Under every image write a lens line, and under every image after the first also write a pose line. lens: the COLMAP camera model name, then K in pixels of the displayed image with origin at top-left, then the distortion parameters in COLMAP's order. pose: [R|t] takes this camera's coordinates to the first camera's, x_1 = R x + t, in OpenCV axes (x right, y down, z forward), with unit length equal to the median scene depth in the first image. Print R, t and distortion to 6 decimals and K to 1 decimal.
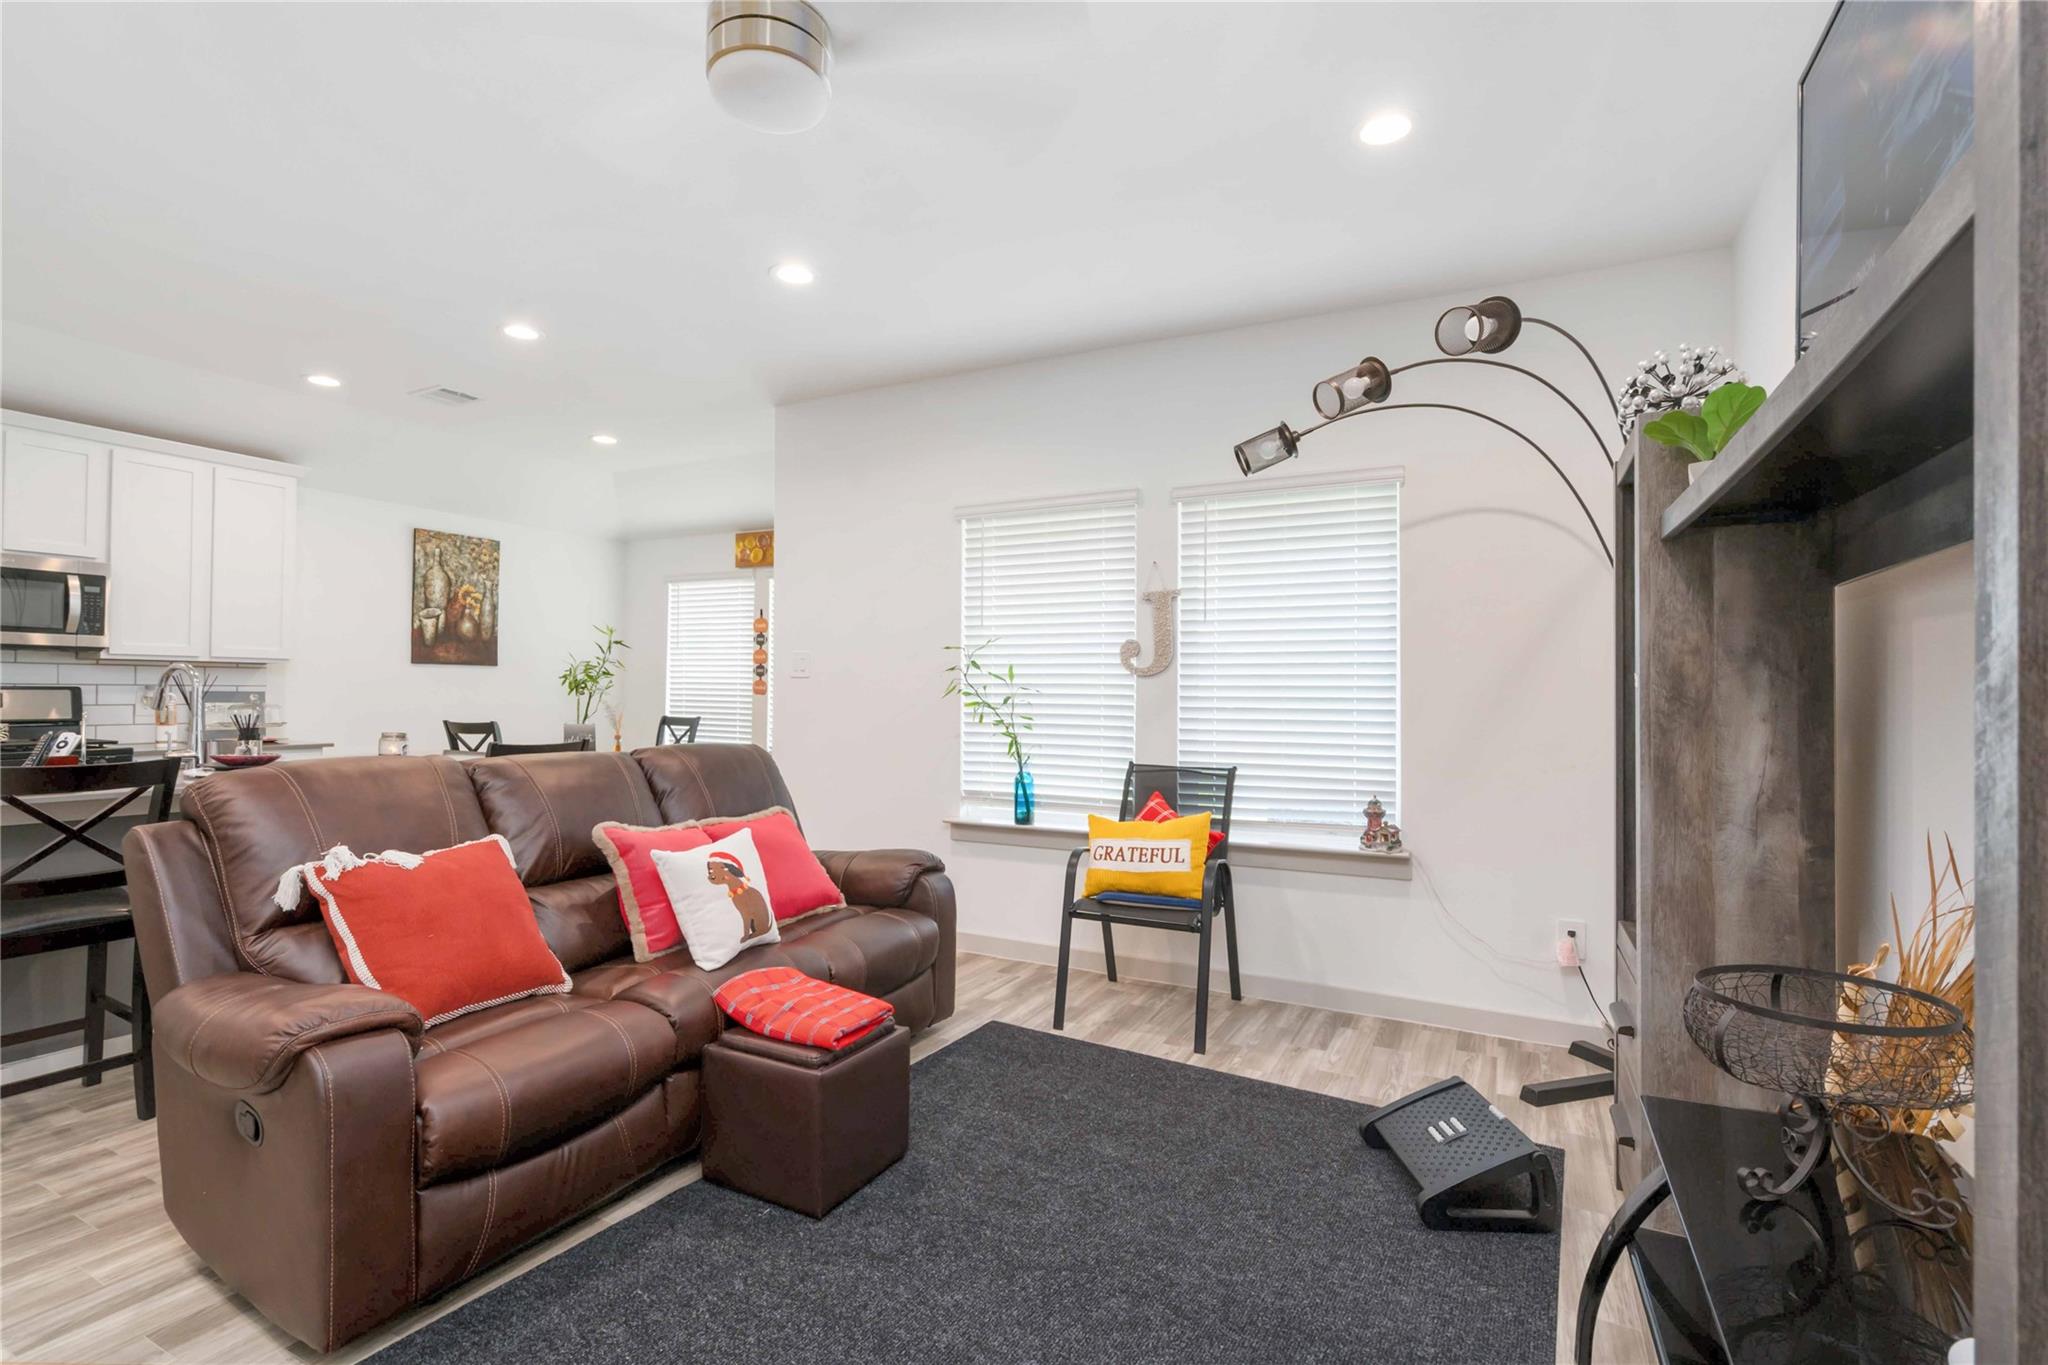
lens RADIAL K [[939.4, 0, 1018.5], [0, 939.4, 684.3], [0, 0, 1]] dist [-0.006069, 0.000895]
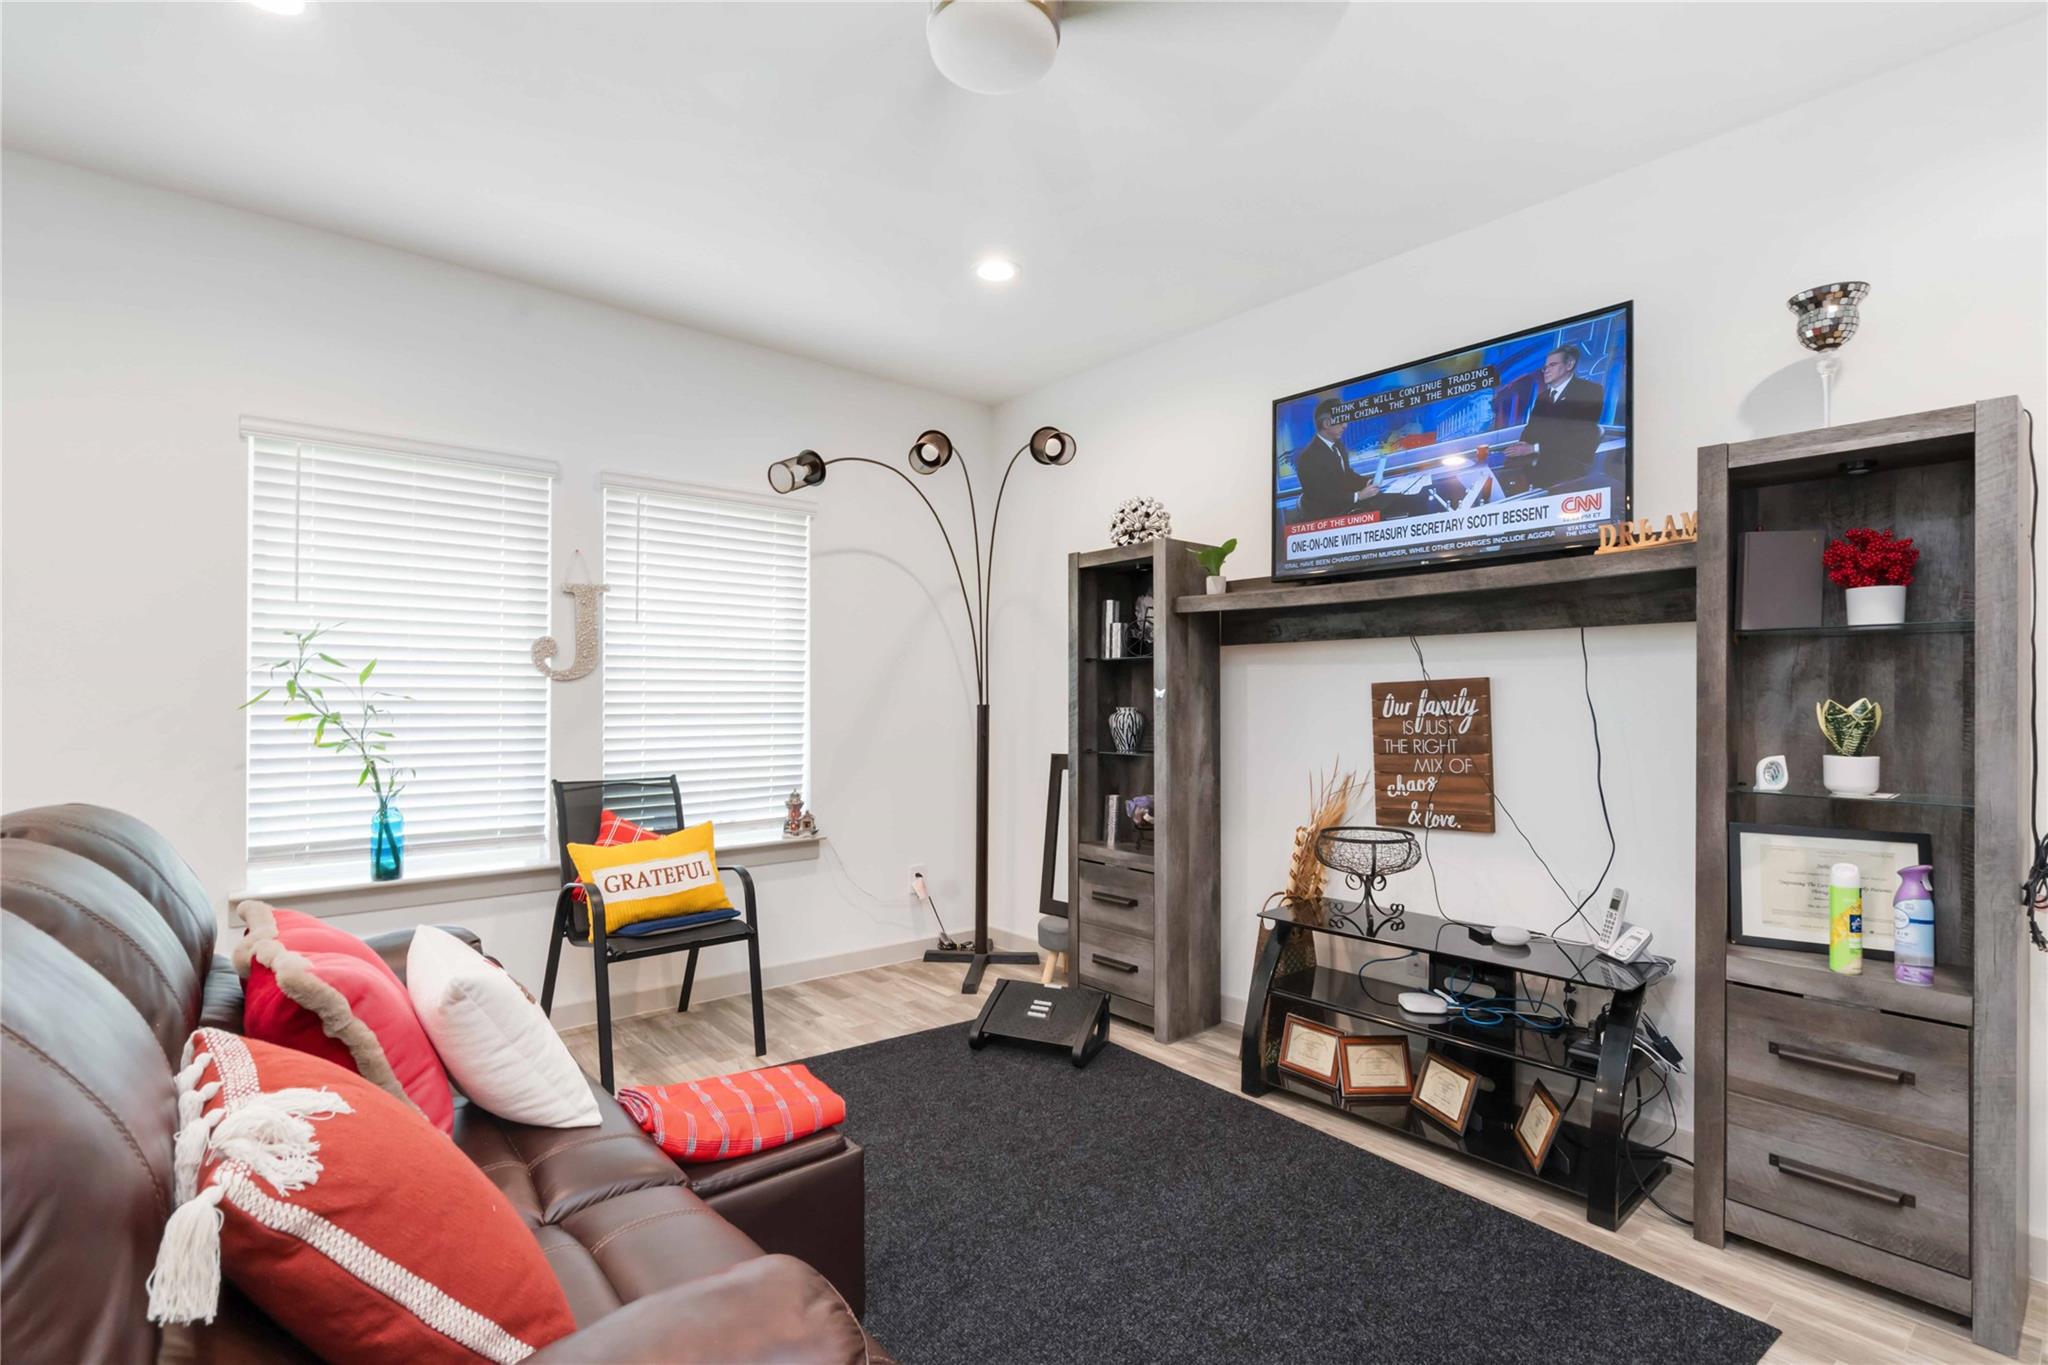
lens RADIAL K [[939.4, 0, 1014.1], [0, 939.4, 689.9], [0, 0, 1]] dist [-0.006069, 0.000895]
pose [[0.395105, 0.000154, 0.918636, -0.548309], [-0.010735, 0.999932, 0.004450, -0.008488], [-0.918573, -0.011620, 0.395080, 0.305601]]
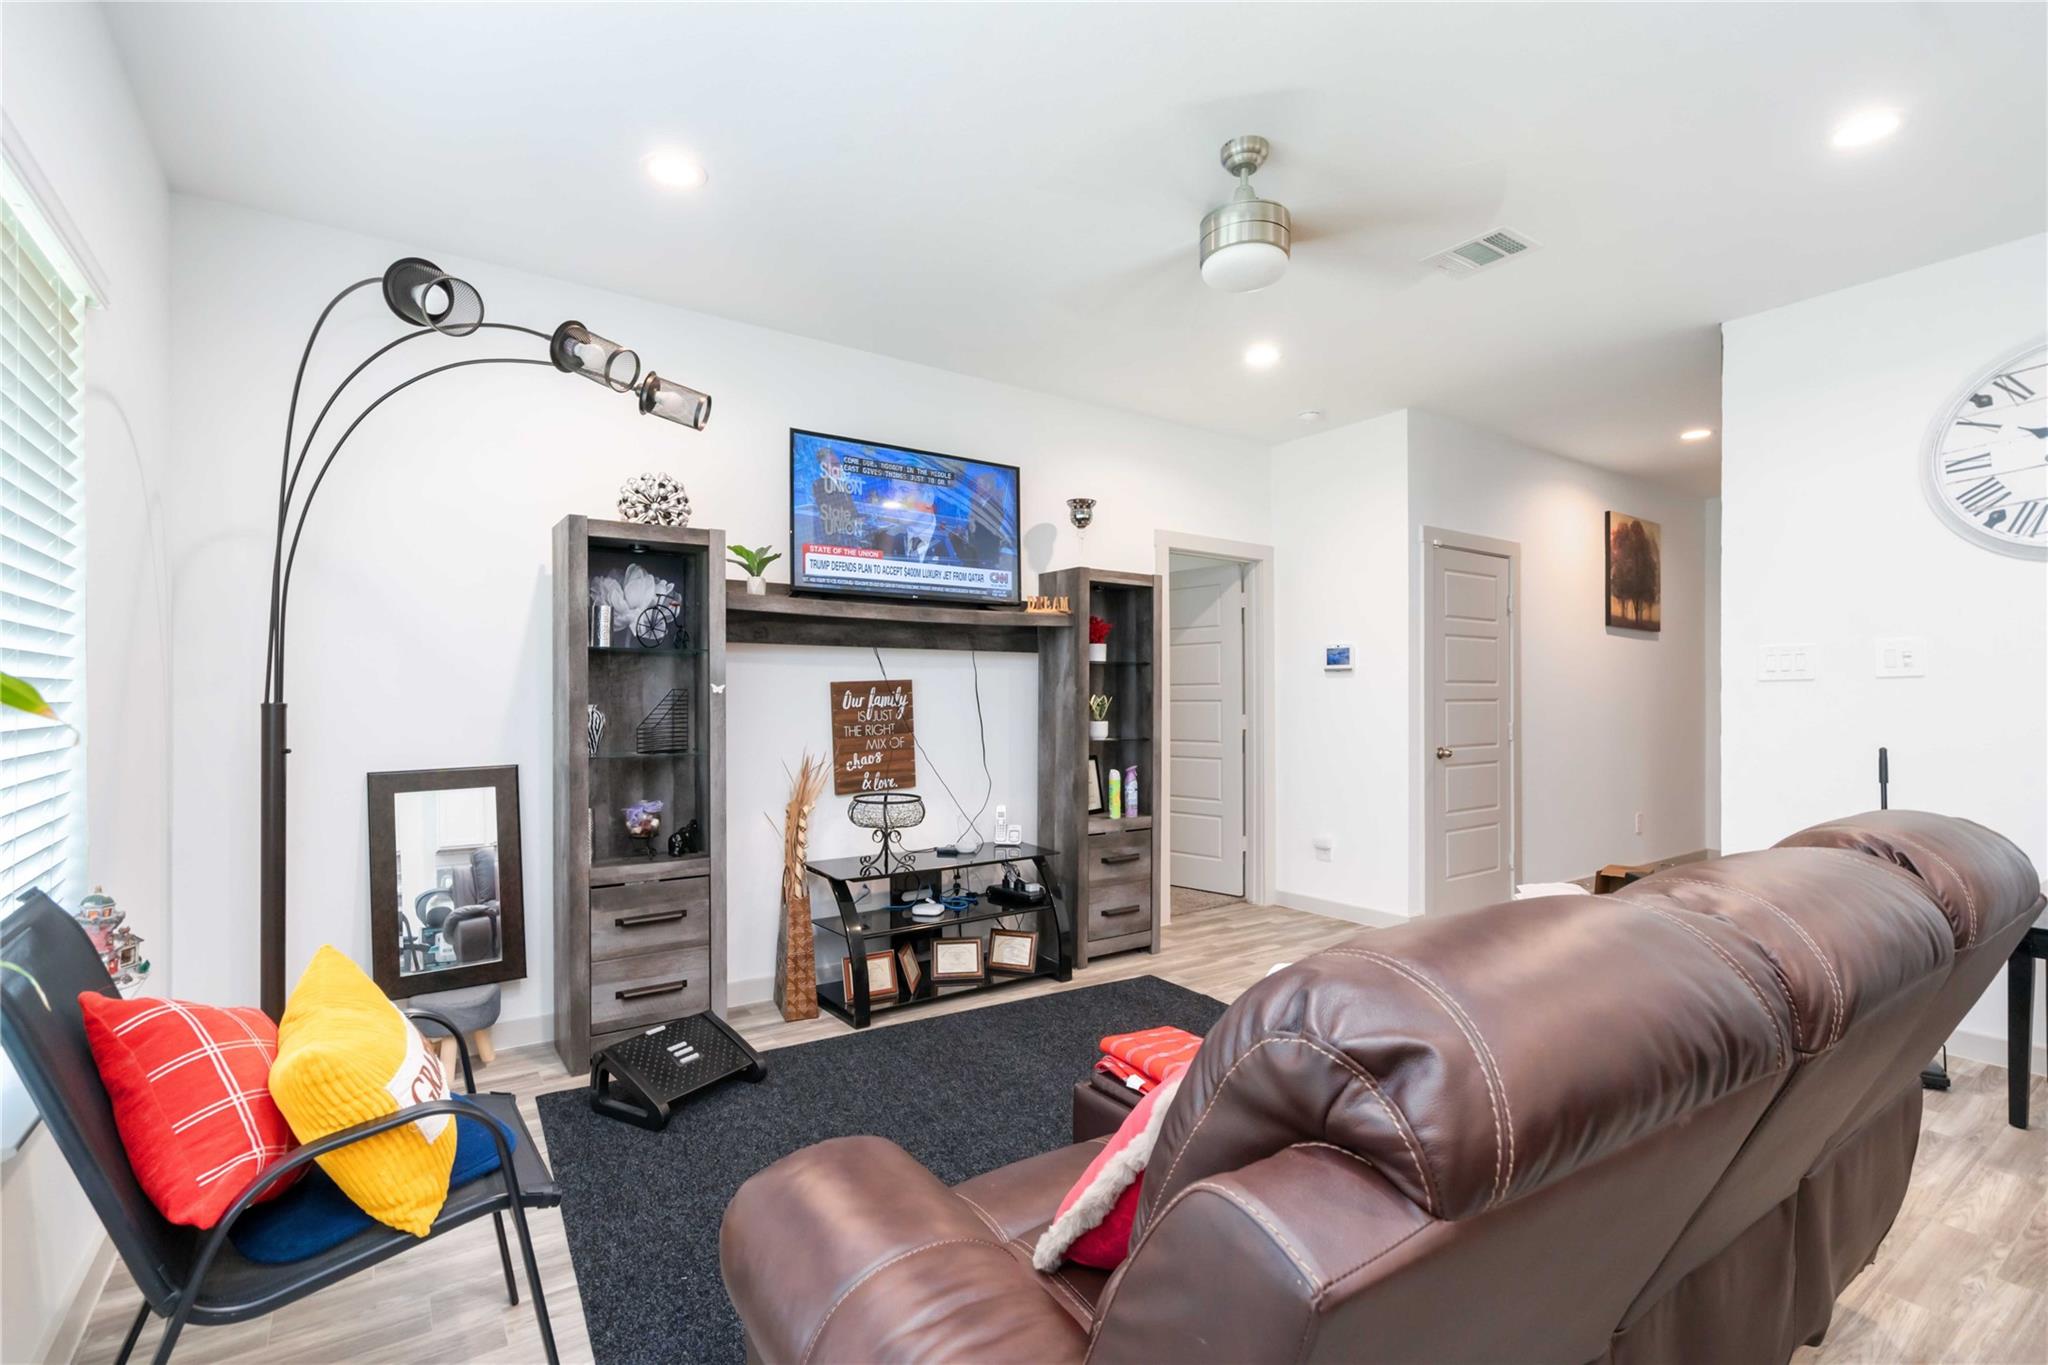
lens RADIAL K [[939.4, 0, 1019.6], [0, 939.4, 697.8], [0, 0, 1]] dist [-0.006069, 0.000895]
pose [[-0.881595, -0.012787, 0.471833, -0.322197], [-0.017947, 0.999818, -0.006437, 0.006960], [-0.471665, -0.014142, -0.881664, 1.189355]]
